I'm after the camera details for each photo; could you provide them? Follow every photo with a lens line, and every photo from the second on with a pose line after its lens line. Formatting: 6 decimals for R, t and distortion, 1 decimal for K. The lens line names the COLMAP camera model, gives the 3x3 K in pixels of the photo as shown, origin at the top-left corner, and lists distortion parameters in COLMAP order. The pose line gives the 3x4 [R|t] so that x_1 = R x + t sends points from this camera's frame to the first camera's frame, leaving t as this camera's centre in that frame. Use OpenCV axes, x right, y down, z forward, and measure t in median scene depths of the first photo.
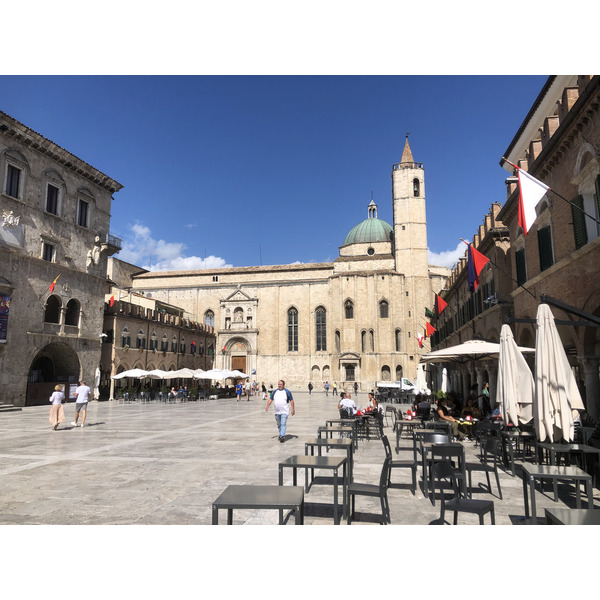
lens RADIAL K [[439.3, 0, 300.0], [0, 439.3, 300.0], [0, 0, 1]] dist [0.010030, 0.000454]
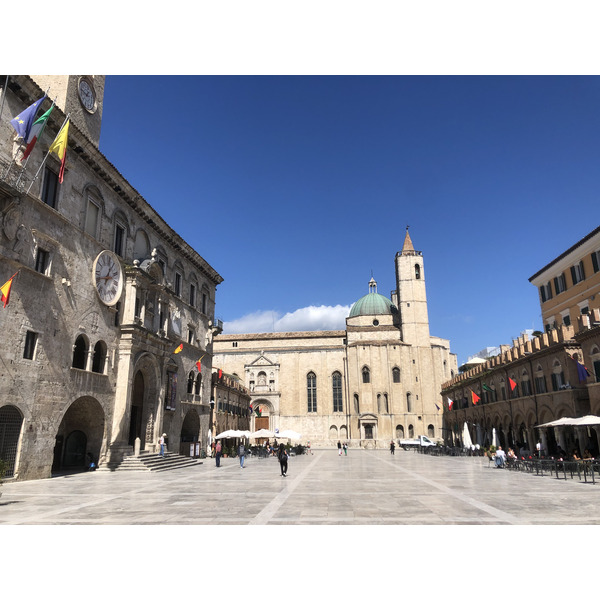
lens RADIAL K [[439.3, 0, 300.0], [0, 439.3, 300.0], [0, 0, 1]] dist [0.010030, 0.000454]
pose [[0.994578, 0.022059, 0.101624, -0.171054], [-0.009077, 0.991929, -0.126471, -0.024624], [-0.103594, 0.124863, 0.986751, -0.135412]]
